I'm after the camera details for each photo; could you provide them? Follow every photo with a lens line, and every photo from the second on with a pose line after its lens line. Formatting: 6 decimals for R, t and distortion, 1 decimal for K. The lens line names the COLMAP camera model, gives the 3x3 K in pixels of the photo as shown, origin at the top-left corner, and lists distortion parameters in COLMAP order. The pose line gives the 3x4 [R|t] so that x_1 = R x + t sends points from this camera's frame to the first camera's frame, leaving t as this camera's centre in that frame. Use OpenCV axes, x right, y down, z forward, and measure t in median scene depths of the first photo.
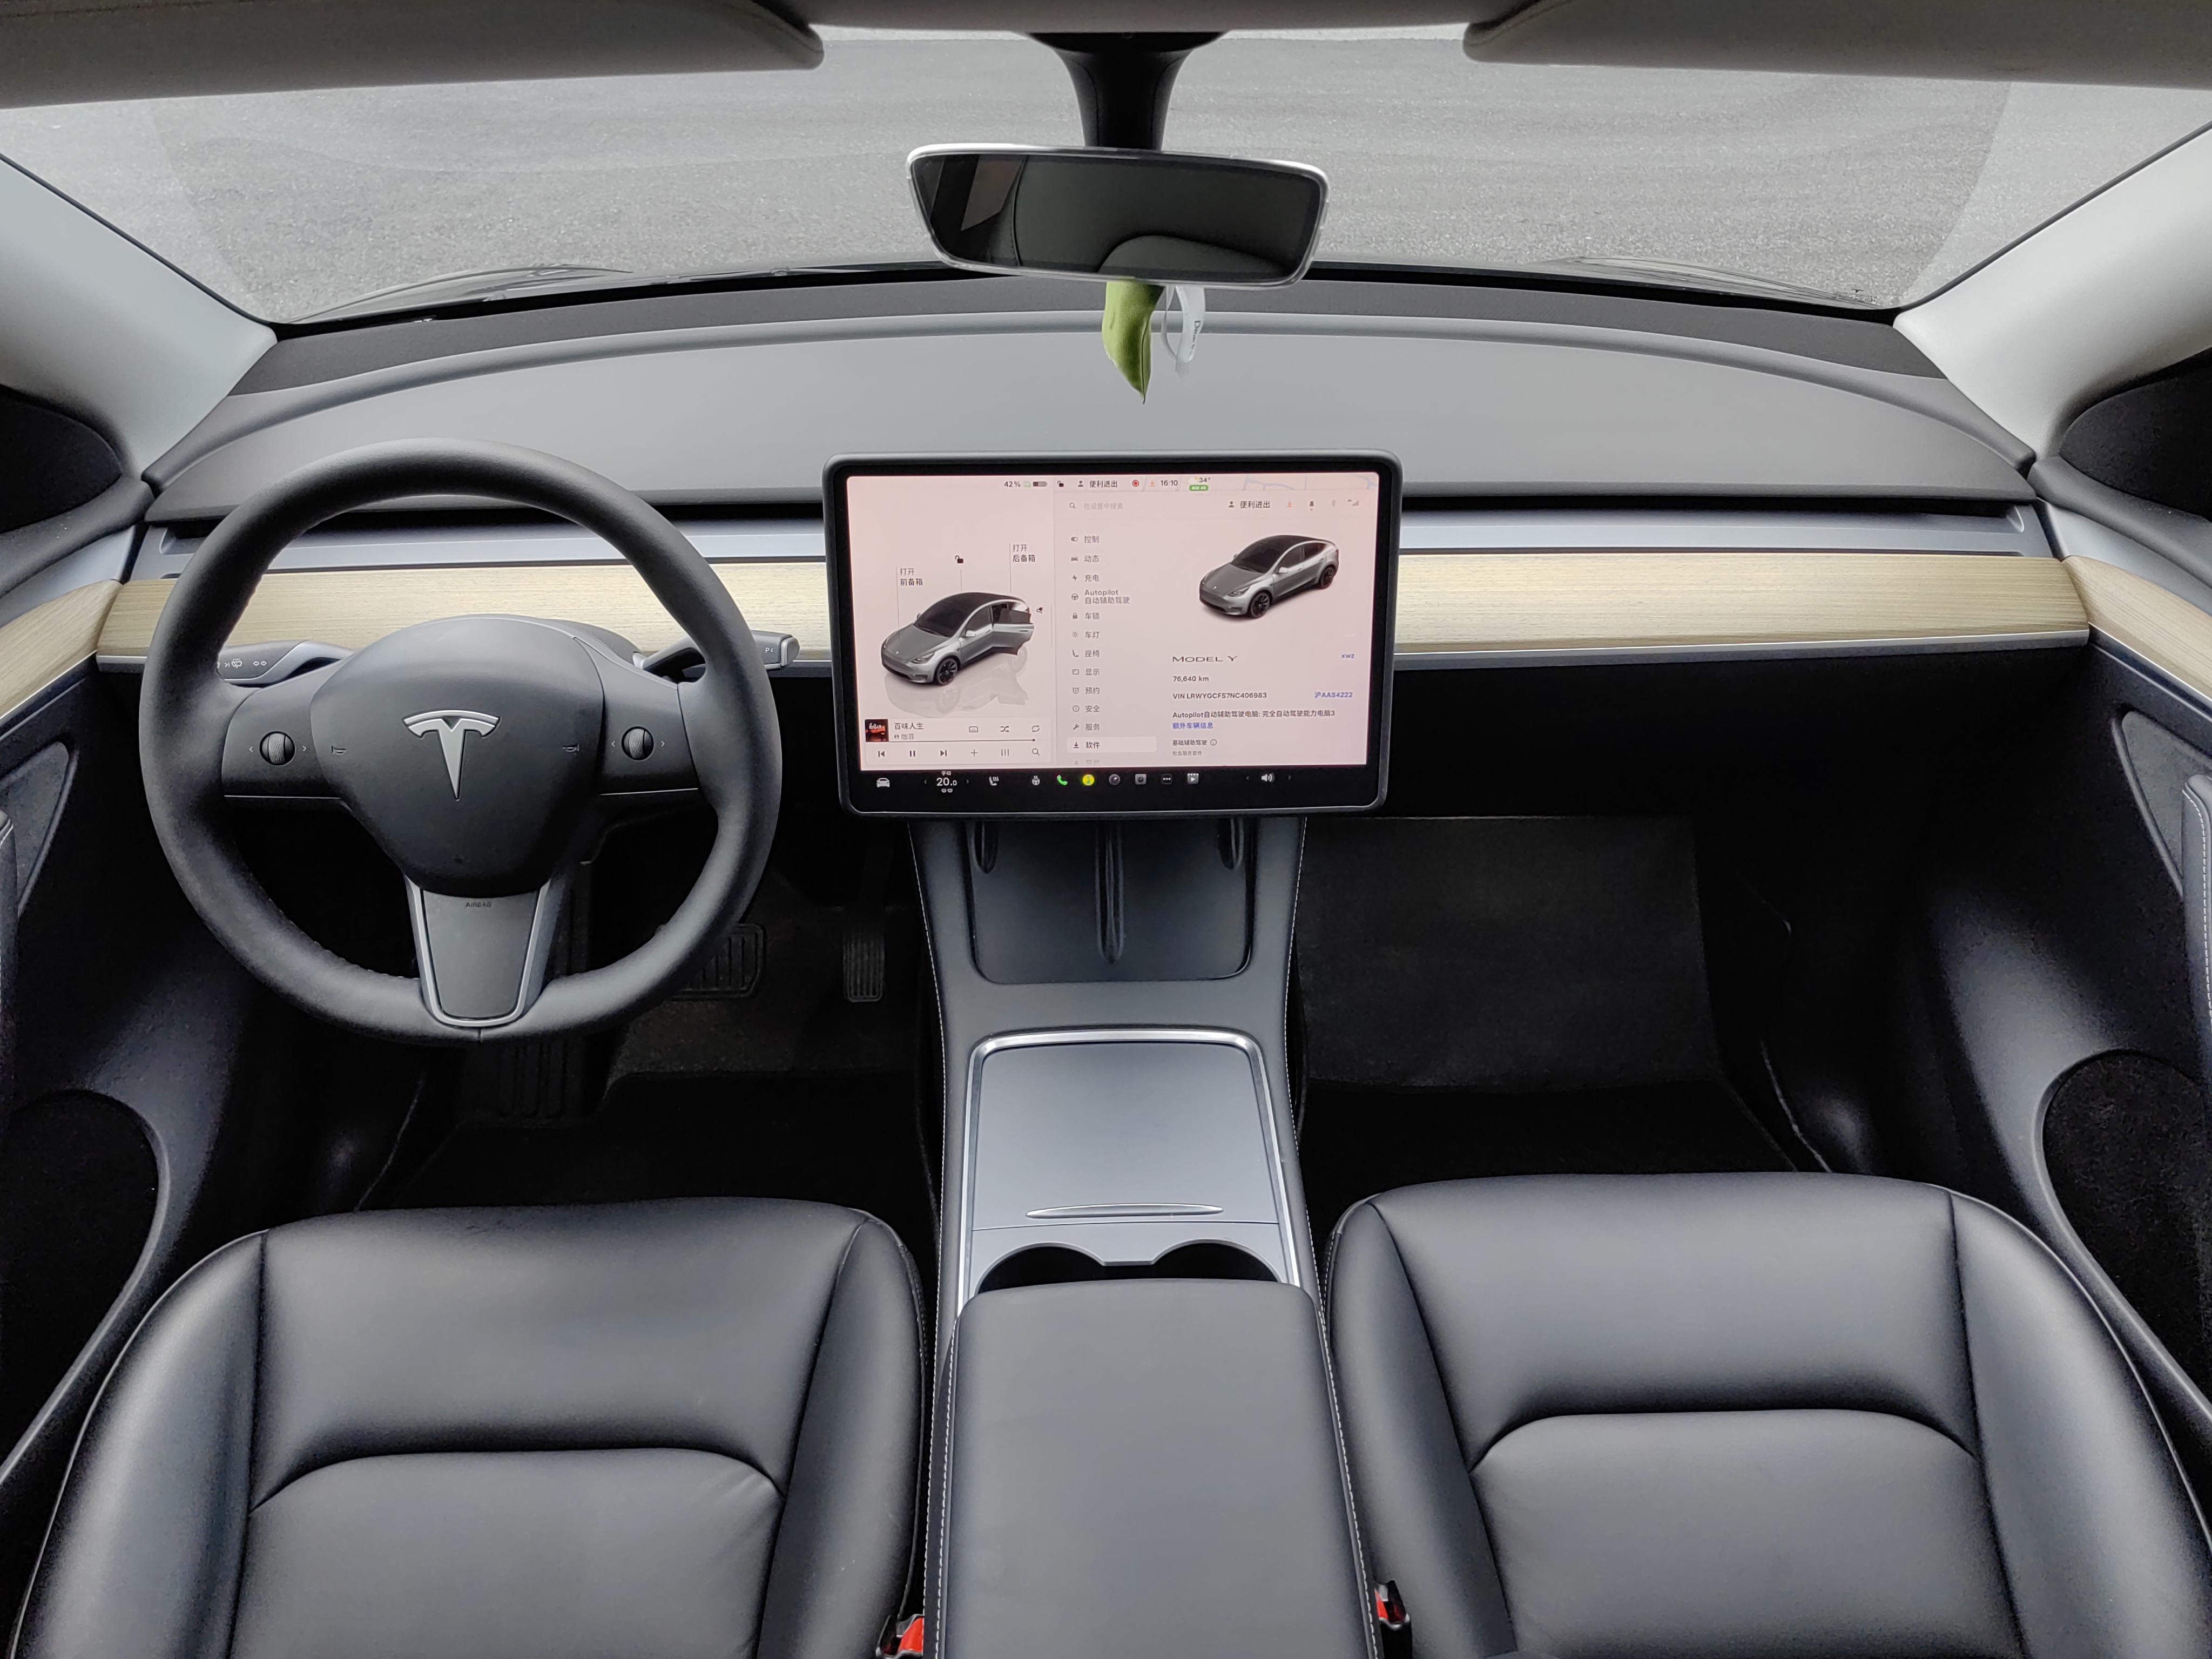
lens RADIAL K [[1796.1, 0, 1126.1], [0, 1796.1, 790.2], [0, 0, 1]] dist [0.047951, -0.074261]
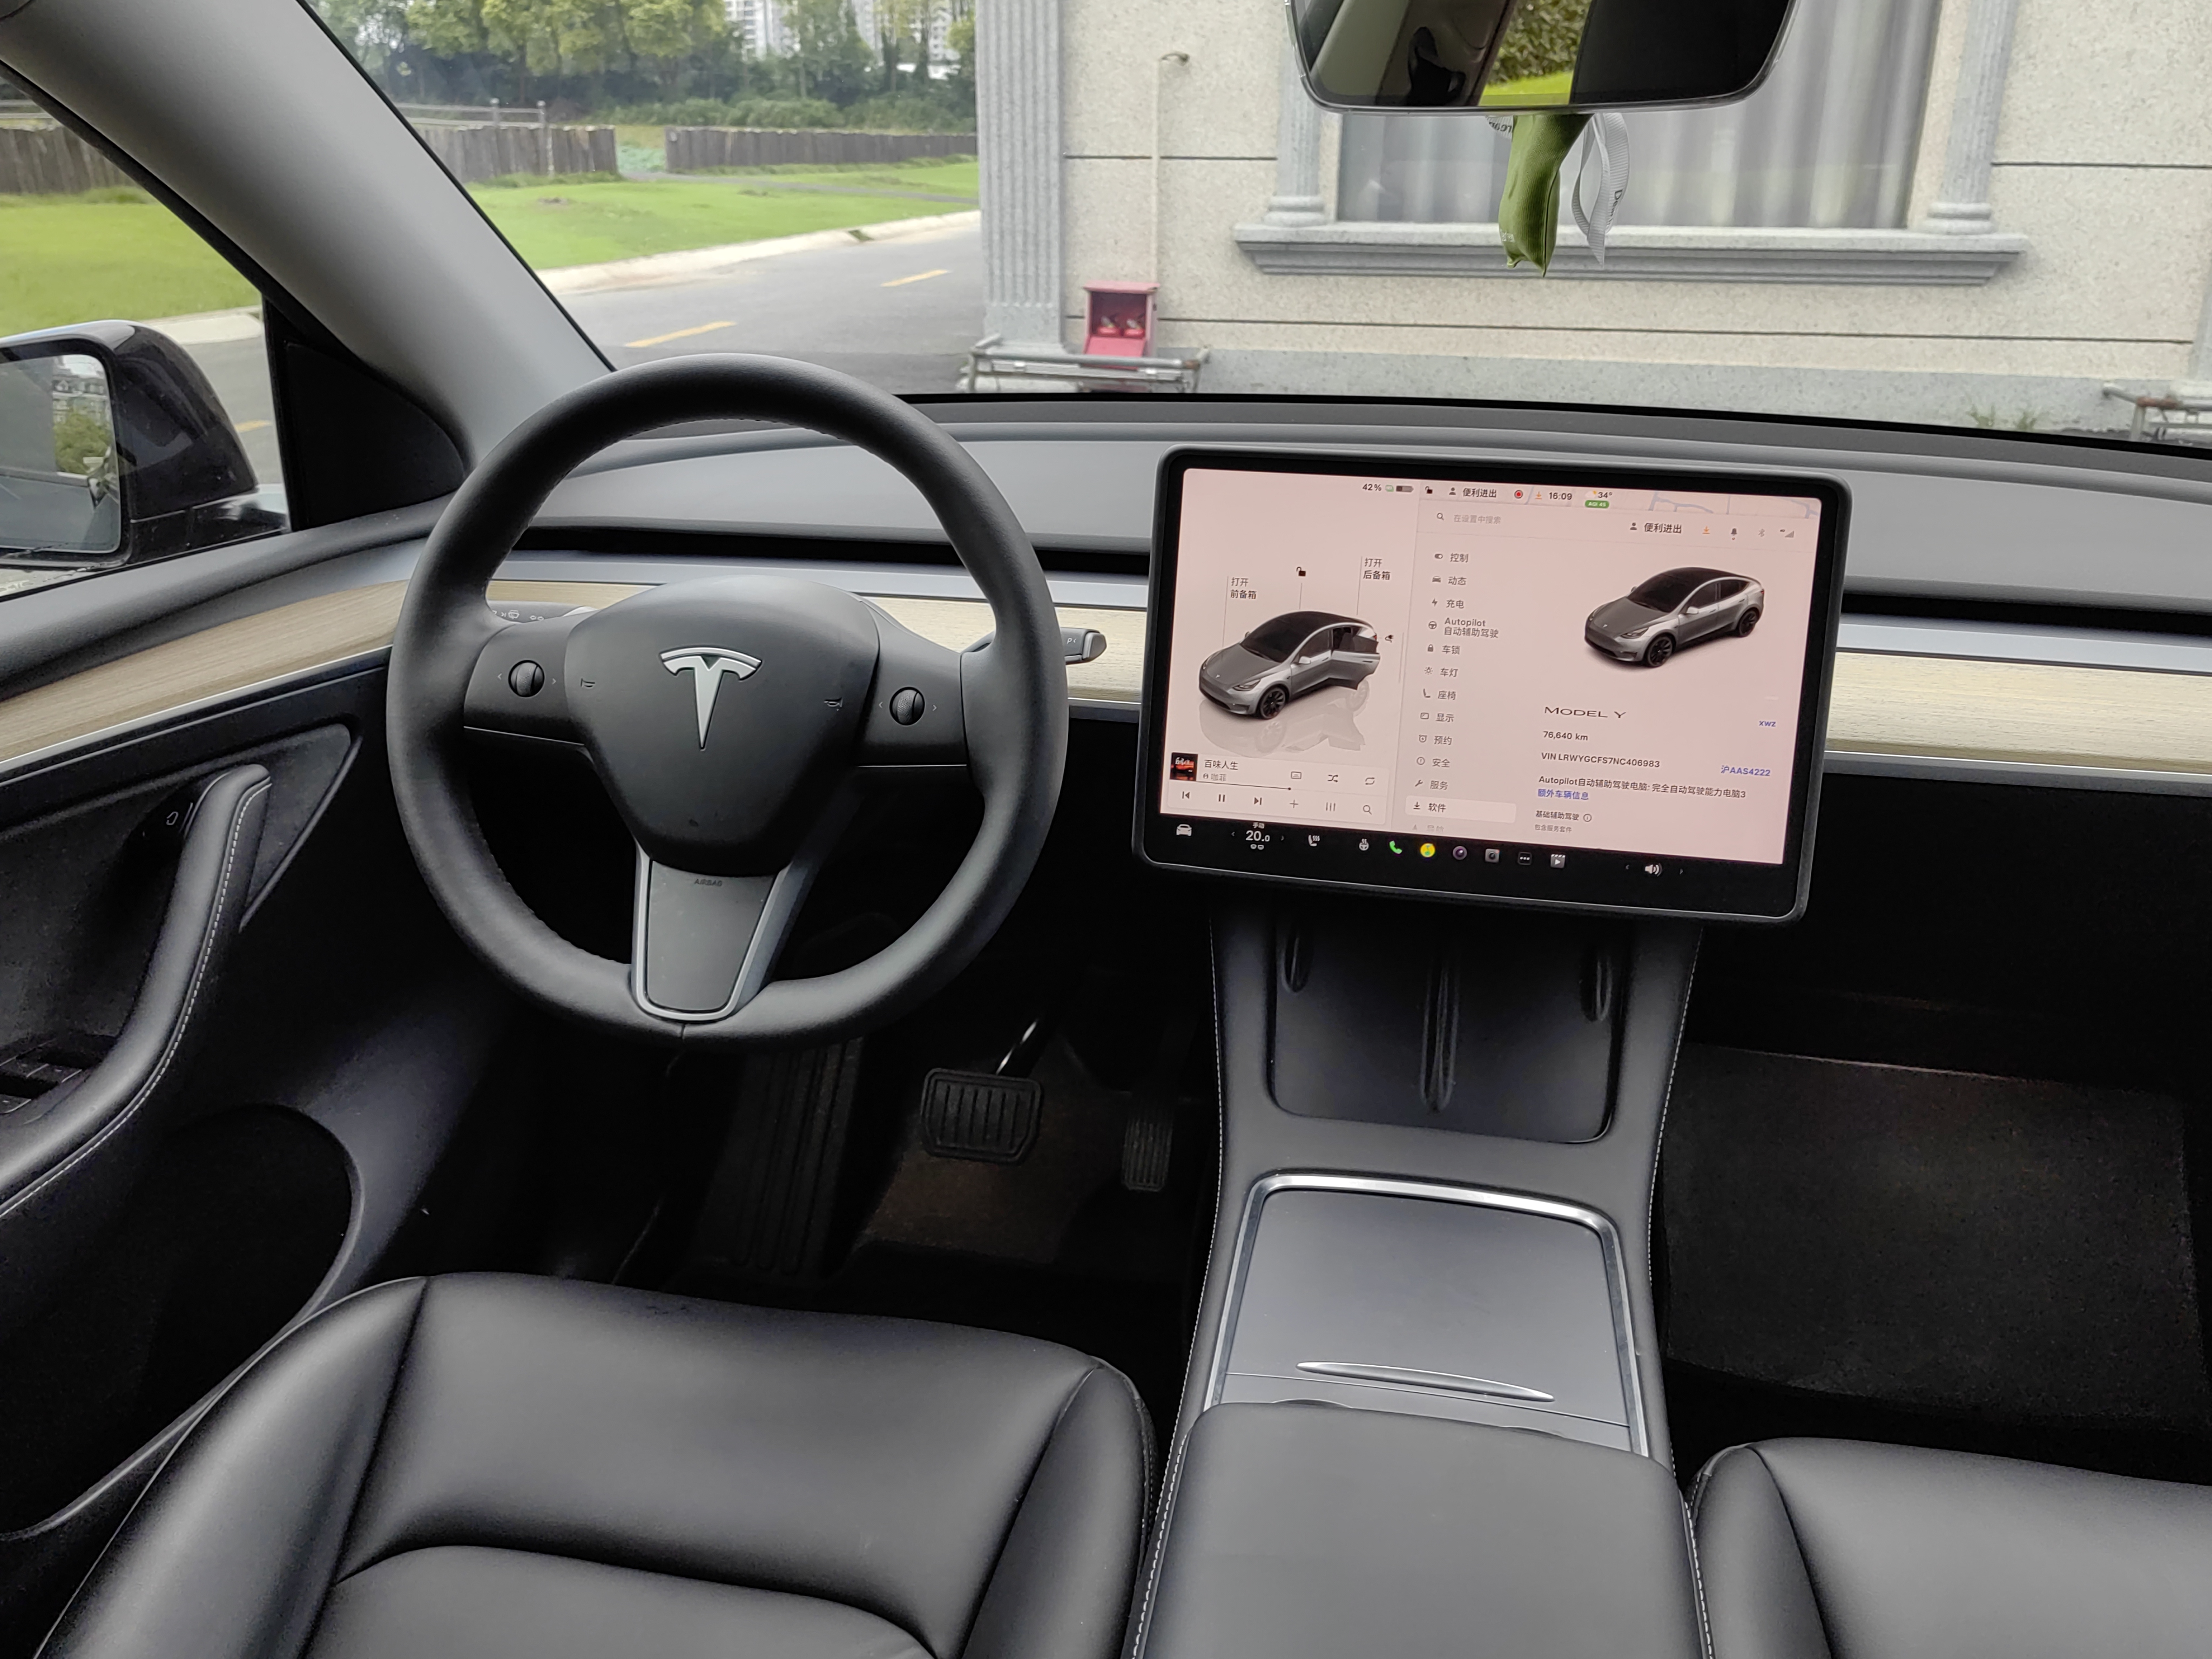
lens RADIAL K [[1785.7, 0, 1128.5], [0, 1785.7, 822.4], [0, 0, 1]] dist [0.045999, -0.069909]
pose [[0.975969, 0.087973, -0.199361, 0.007705], [-0.125002, 0.975409, -0.181524, 0.152115], [0.178489, 0.202082, 0.962967, 0.182713]]
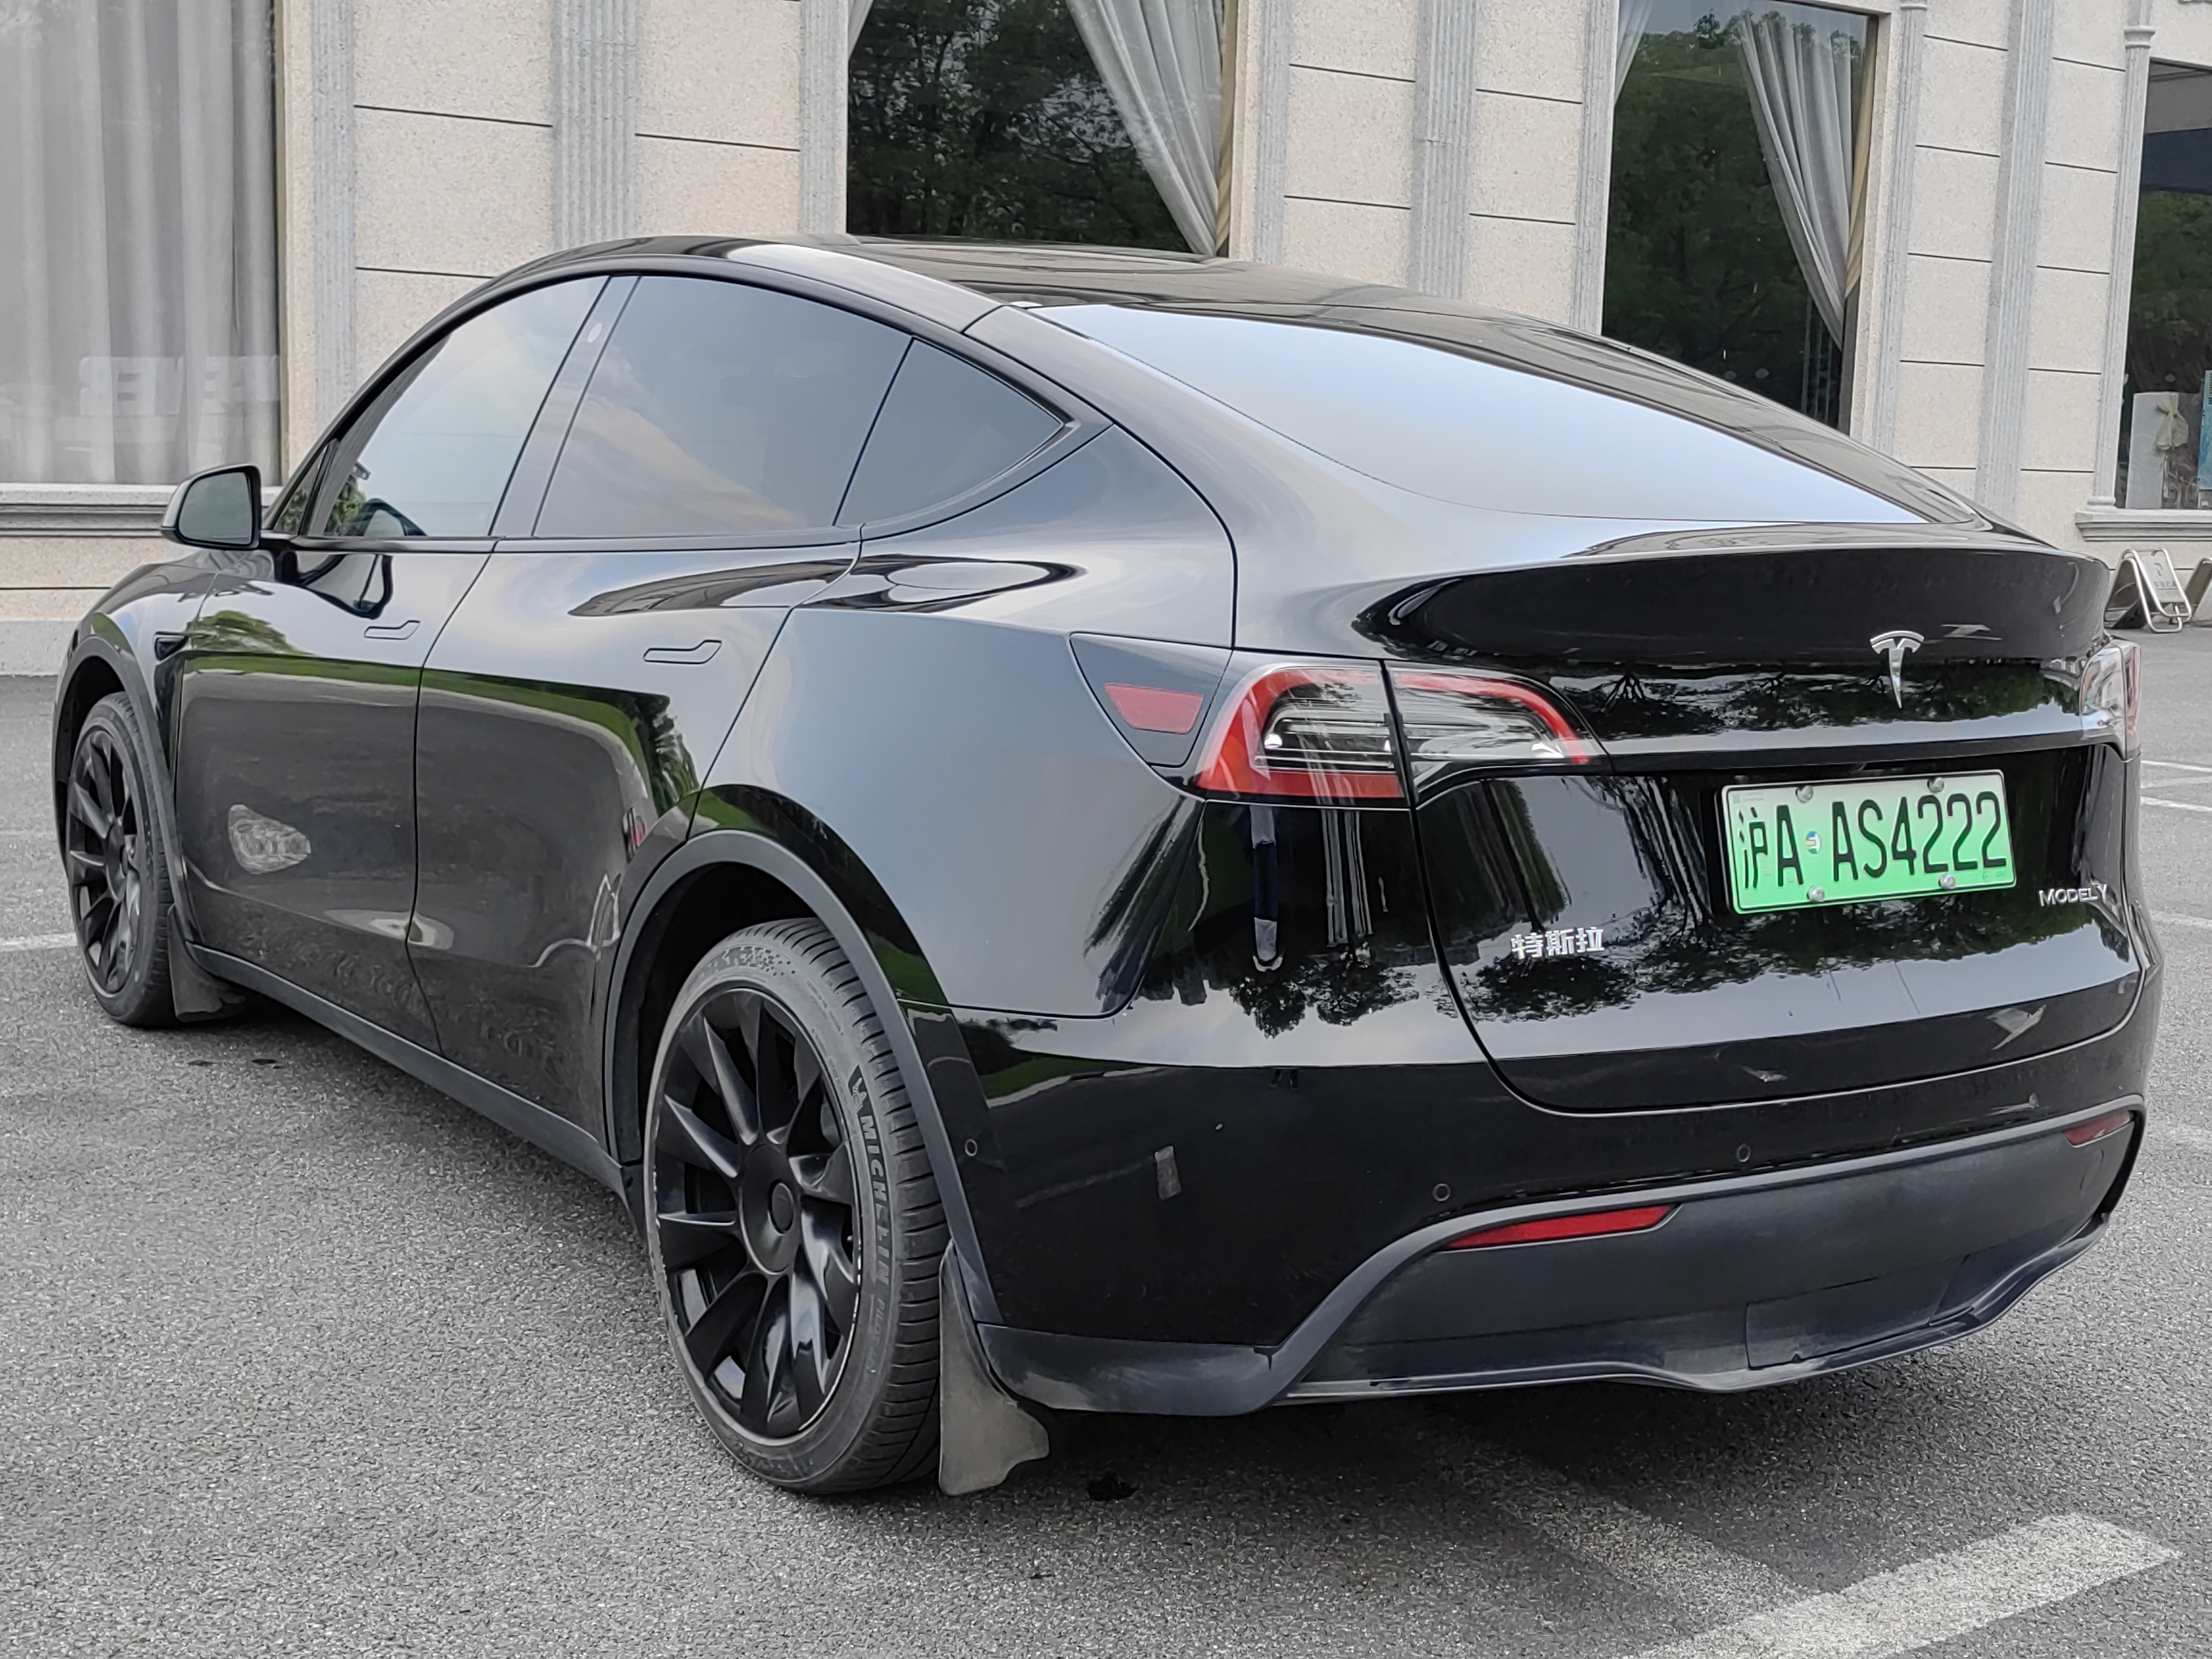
lens RADIAL K [[2702.1, 0, 1169.5], [0, 2702.1, 908.4], [0, 0, 1]] dist [0.038818, -0.033784]
pose [[0.831785, -0.066212, 0.551135, -1.945116], [0.267086, 0.918116, -0.292792, 2.076265], [-0.486620, 0.390741, 0.781359, -2.794932]]
